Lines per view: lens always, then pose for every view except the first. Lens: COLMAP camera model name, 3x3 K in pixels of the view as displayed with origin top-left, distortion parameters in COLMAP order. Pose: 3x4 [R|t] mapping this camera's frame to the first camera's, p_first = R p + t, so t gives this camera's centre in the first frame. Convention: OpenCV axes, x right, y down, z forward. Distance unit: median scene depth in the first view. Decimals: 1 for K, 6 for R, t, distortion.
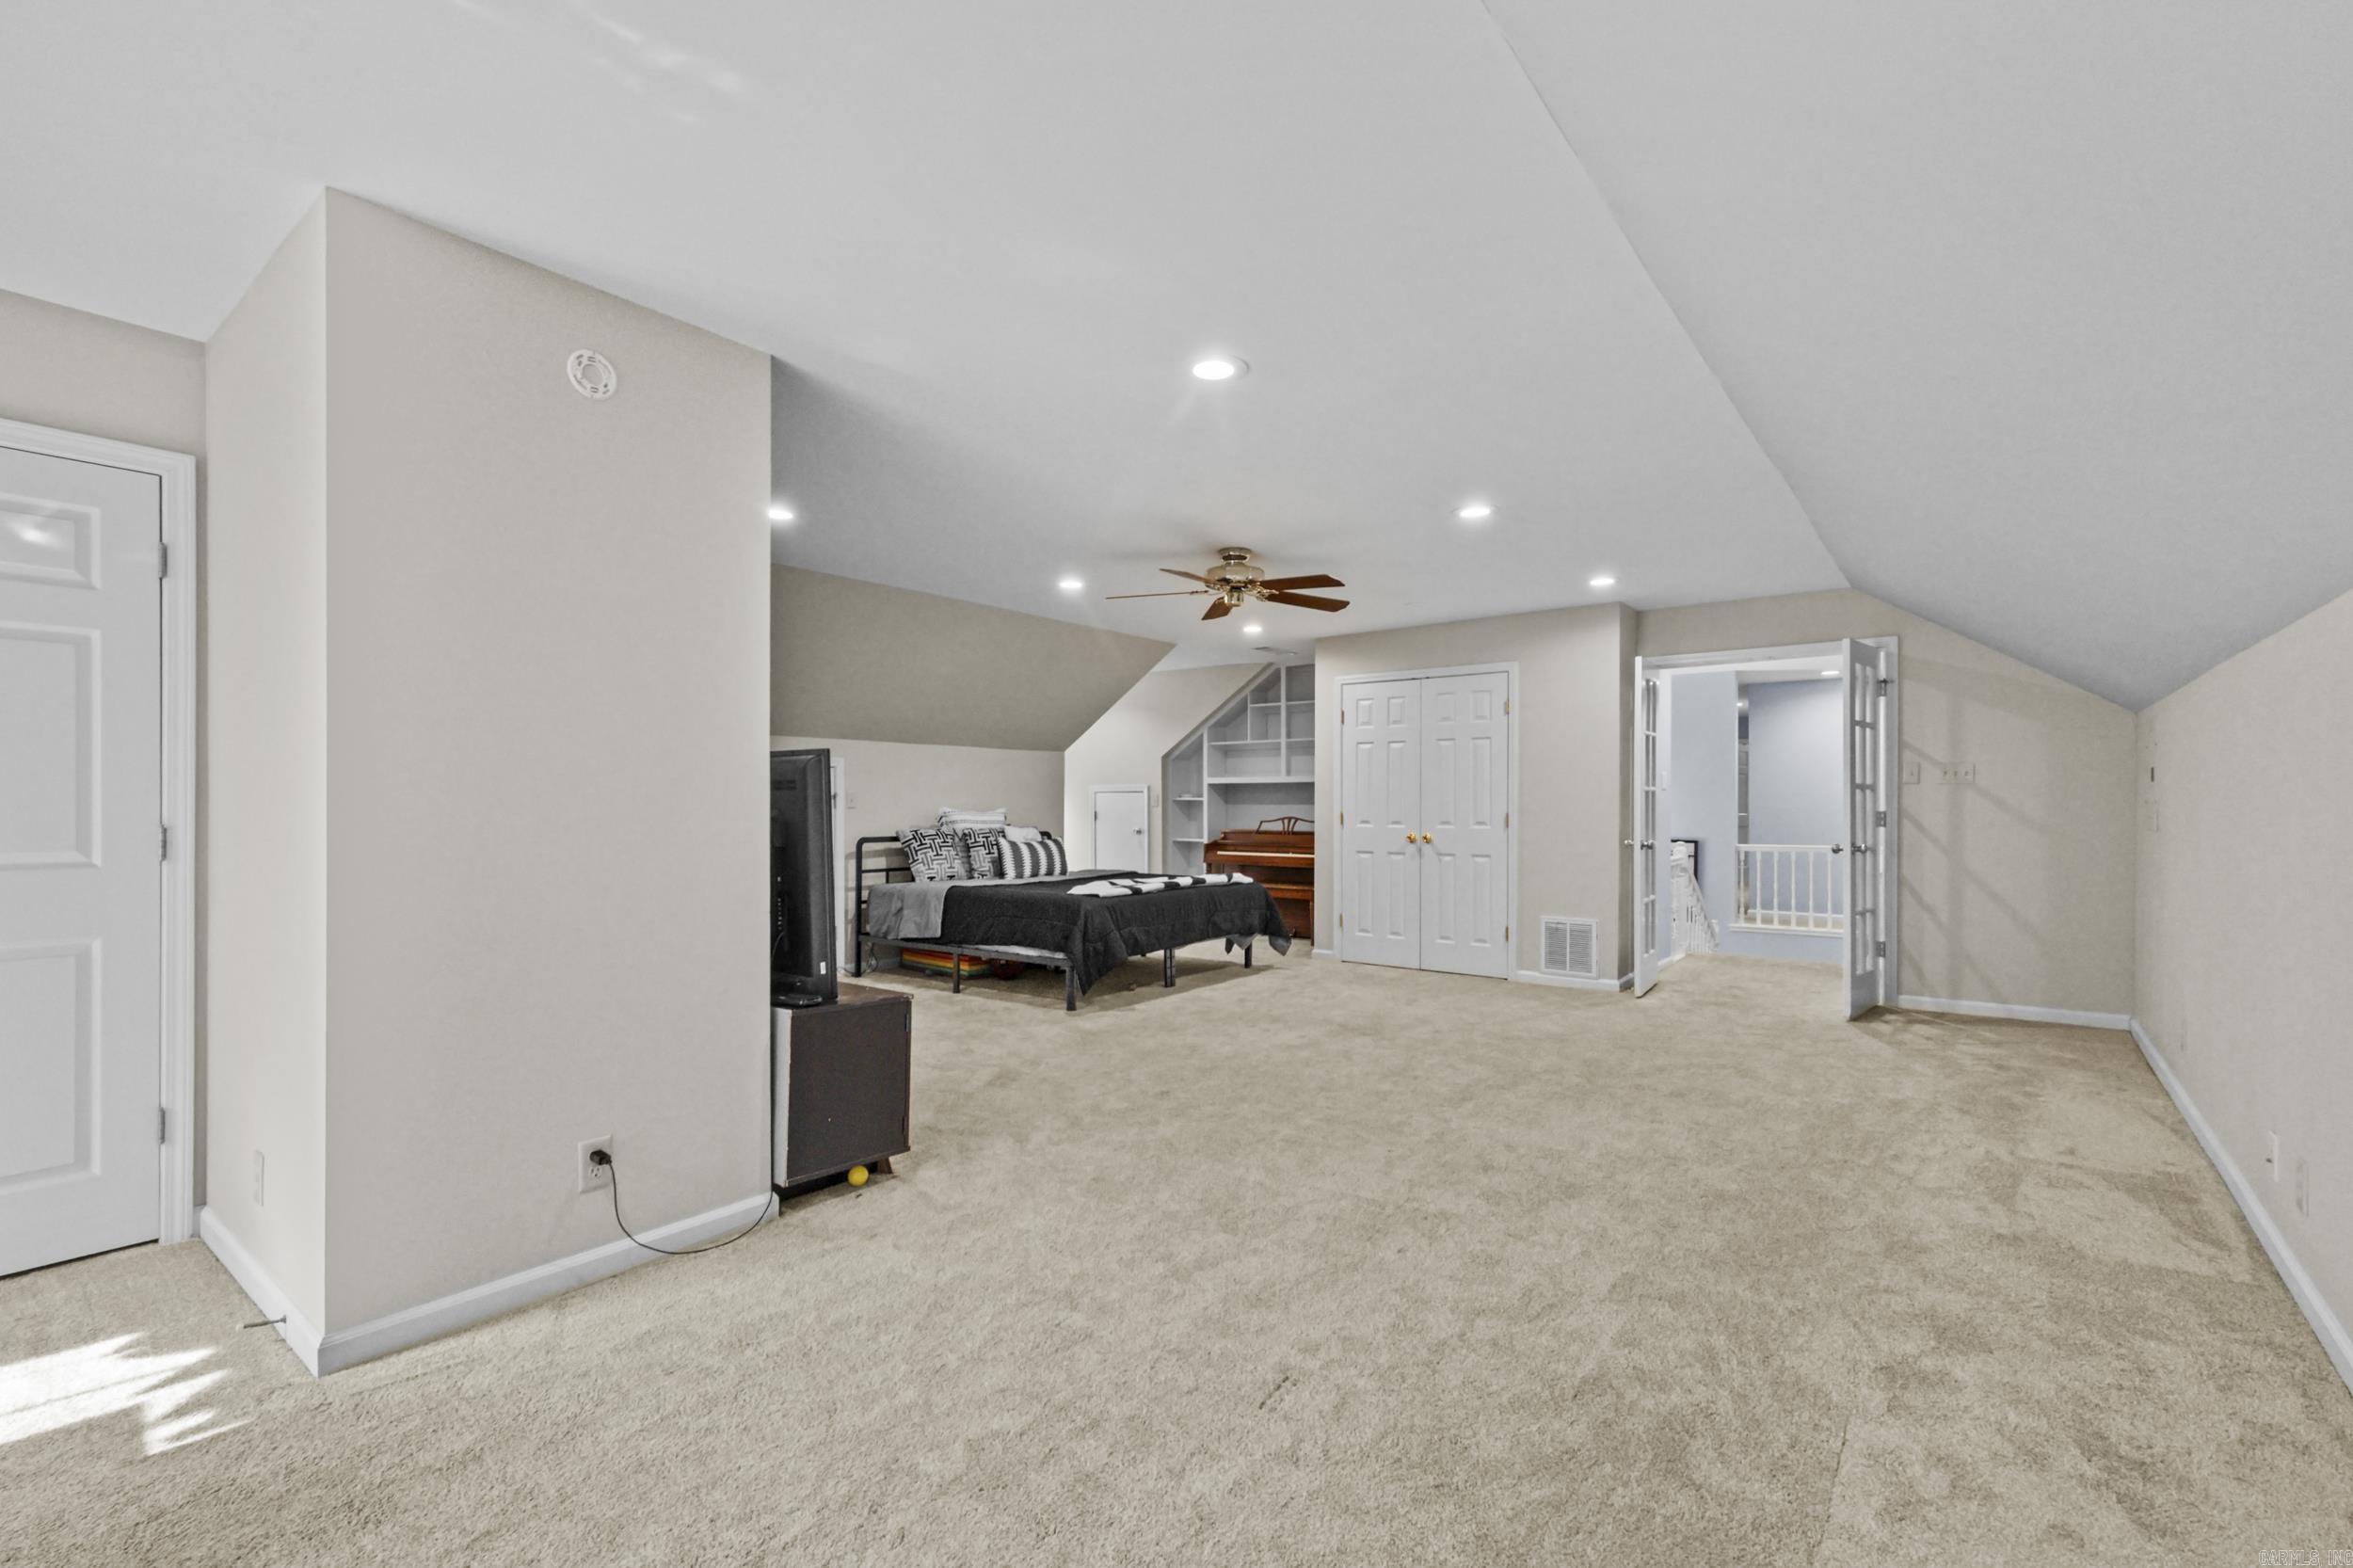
lens RADIAL K [[1028.8, 0, 1146.5], [0, 1028.8, 809.5], [0, 0, 1]] dist [0.001525, 0.000216]
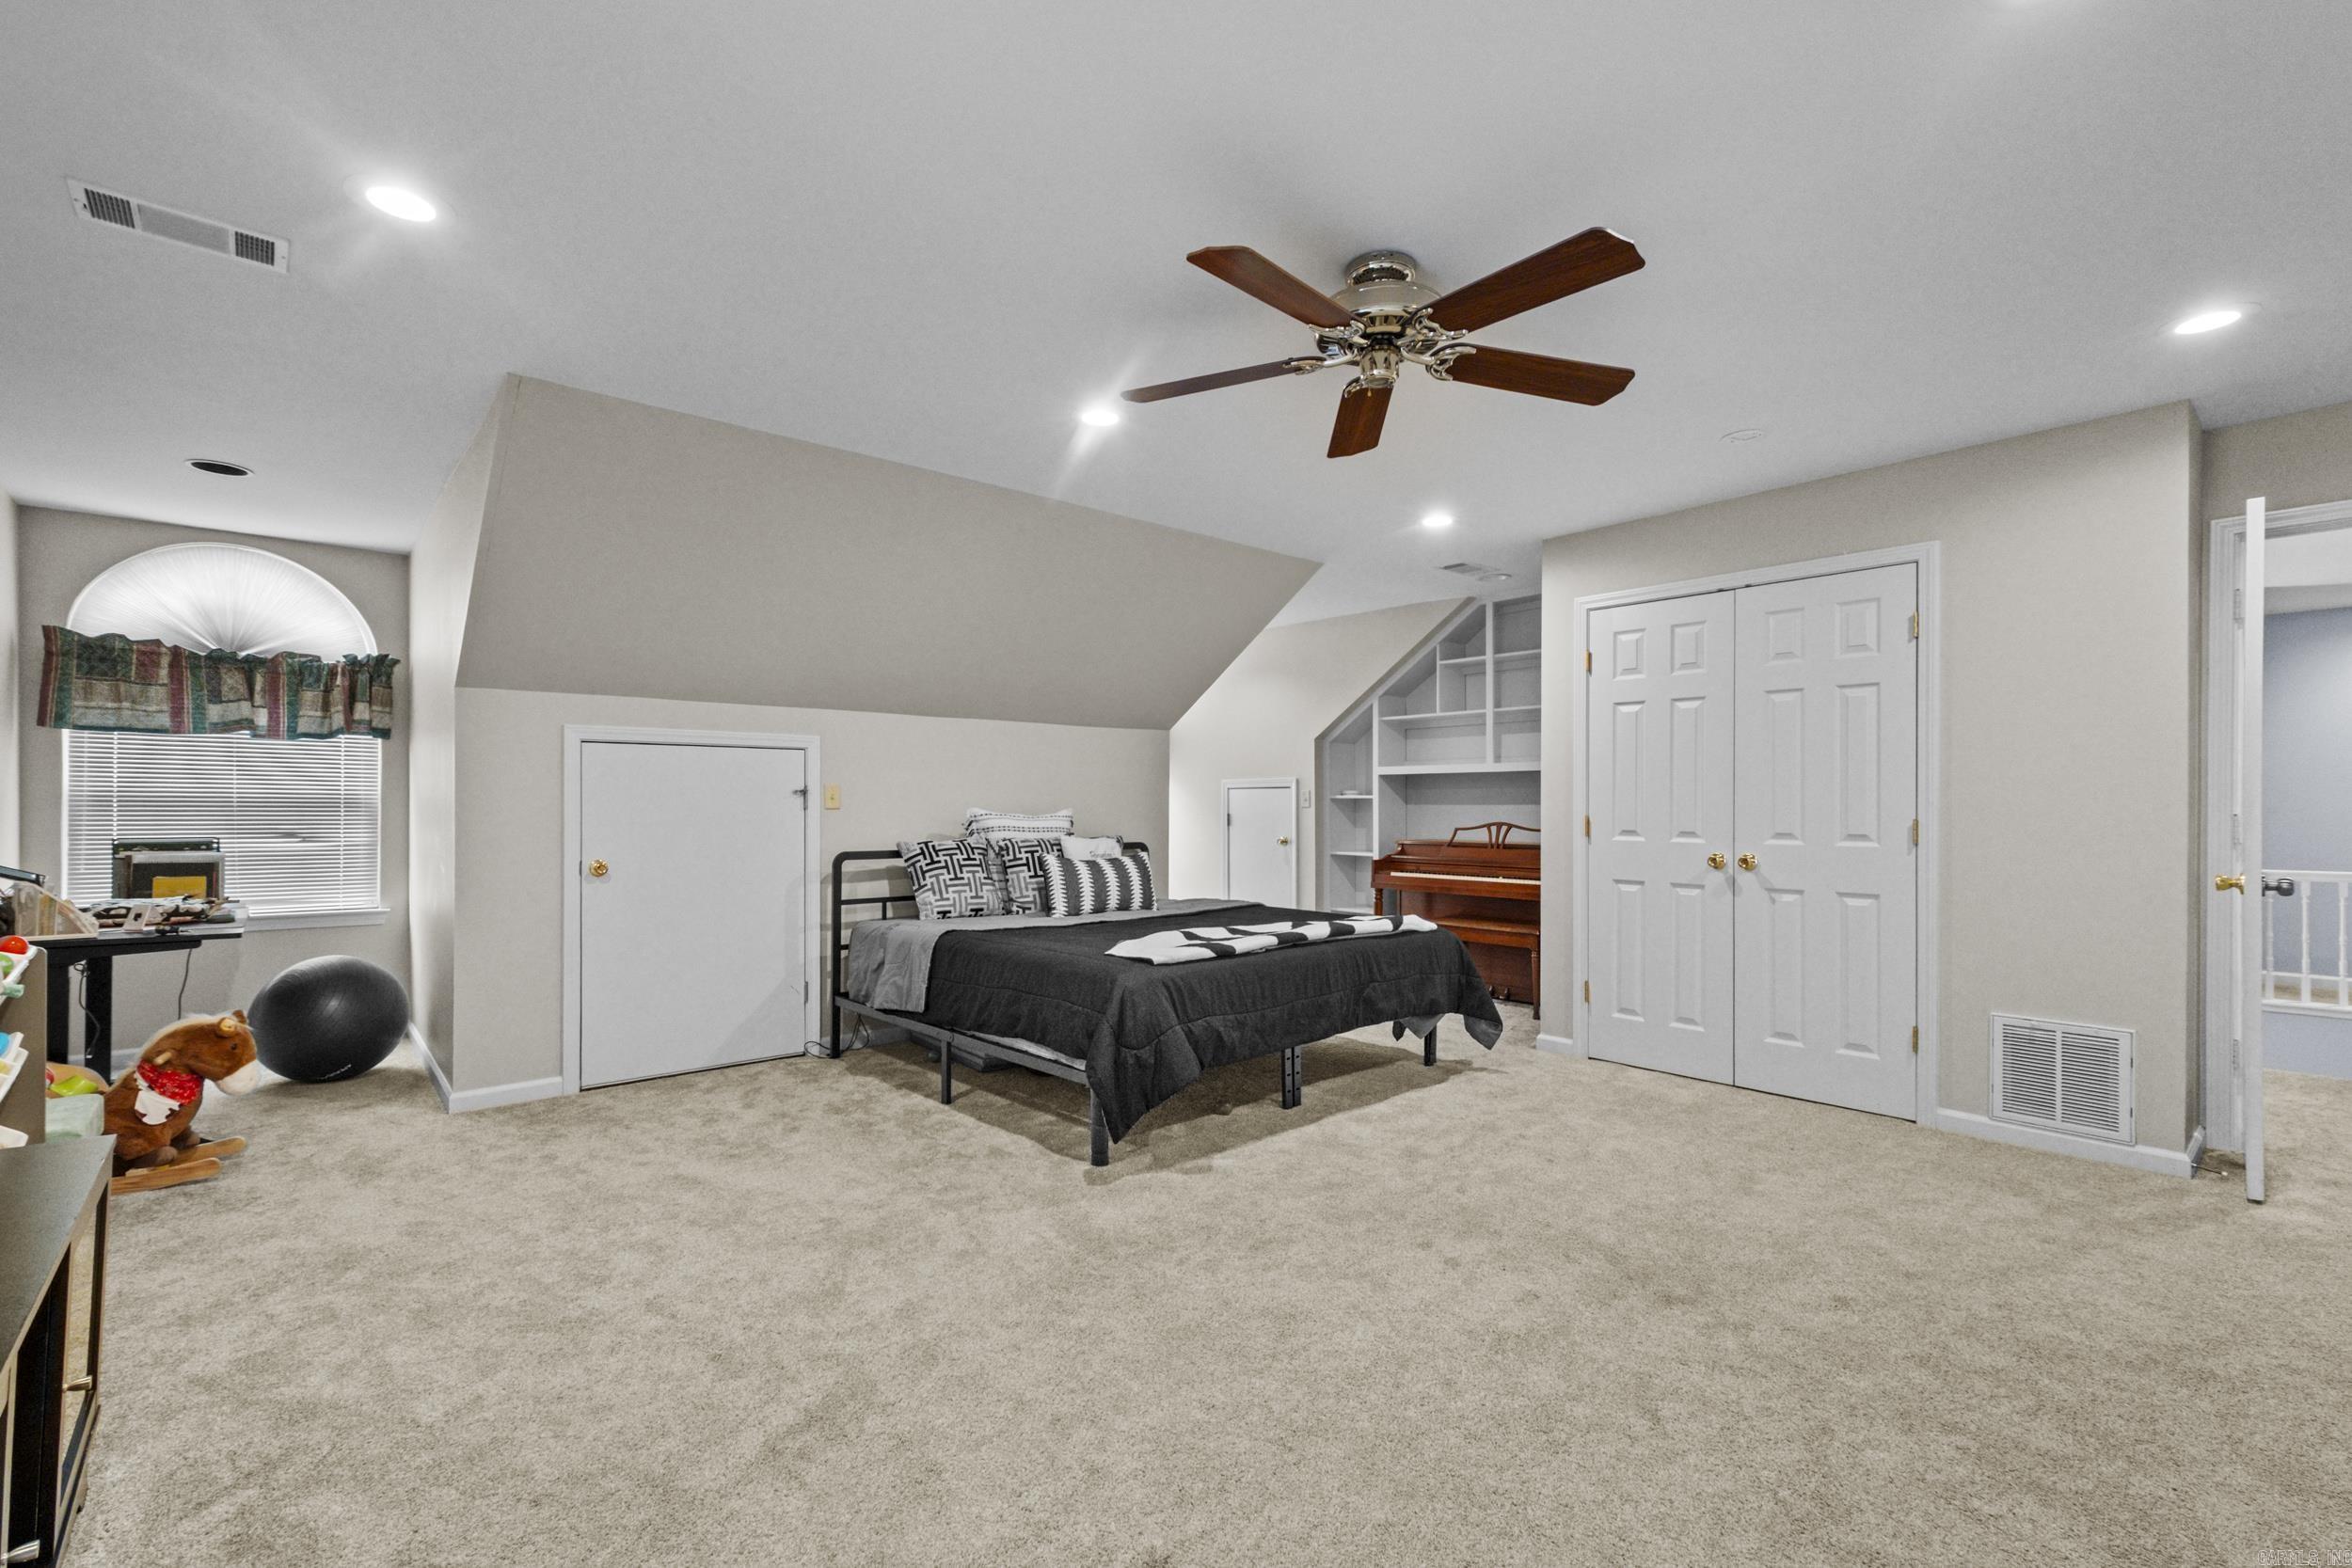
lens RADIAL K [[1028.3, 0, 1146.0], [0, 1028.3, 809.5], [0, 0, 1]] dist [0.001525, 0.000216]
pose [[0.981687, 0.000439, -0.190499, 0.048512], [-0.000790, 0.999998, -0.001768, -0.000092], [0.190498, 0.001886, 0.981686, 0.355199]]
